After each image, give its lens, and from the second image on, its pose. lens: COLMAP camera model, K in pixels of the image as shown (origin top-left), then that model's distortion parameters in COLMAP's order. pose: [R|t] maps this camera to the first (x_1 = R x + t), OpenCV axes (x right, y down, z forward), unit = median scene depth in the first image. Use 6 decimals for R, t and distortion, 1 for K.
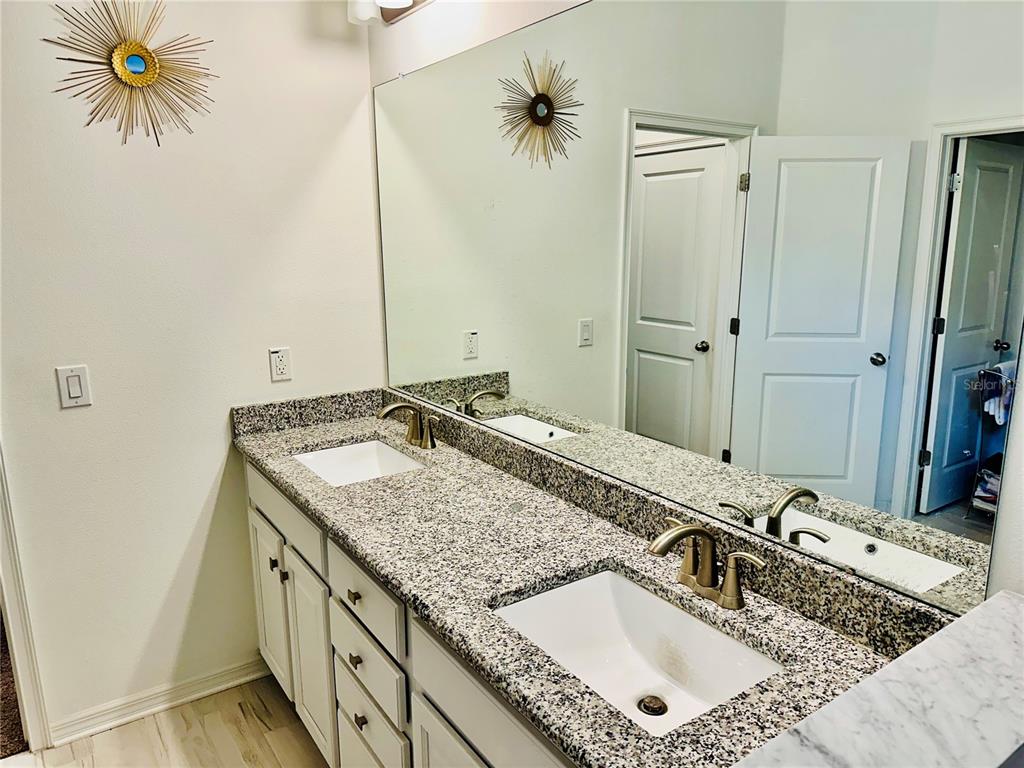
lens RADIAL K [[716.1, 0, 514.9], [0, 716.1, 384.0], [0, 0, 1]] dist [0.055861, -0.075105]
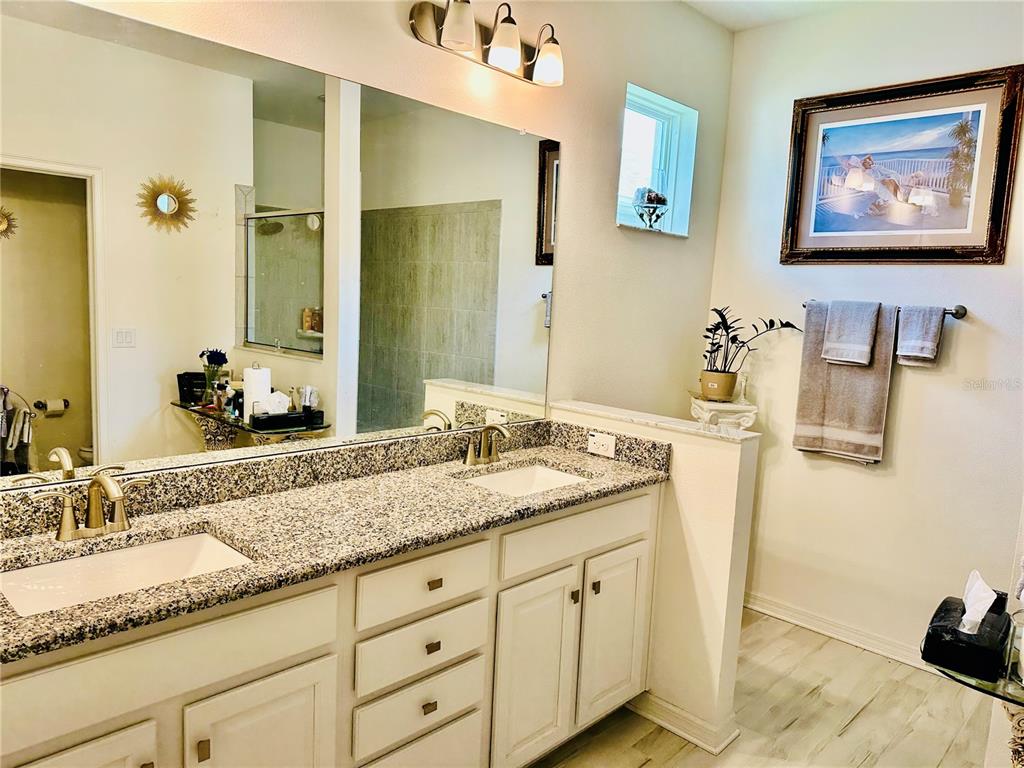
lens RADIAL K [[716.1, 0, 514.0], [0, 716.1, 386.0], [0, 0, 1]] dist [0.055861, -0.075105]
pose [[-0.212435, -0.115369, 0.970341, -1.110785], [0.157876, 0.975908, 0.150595, -0.121808], [-0.964337, 0.185185, -0.189103, 0.915695]]
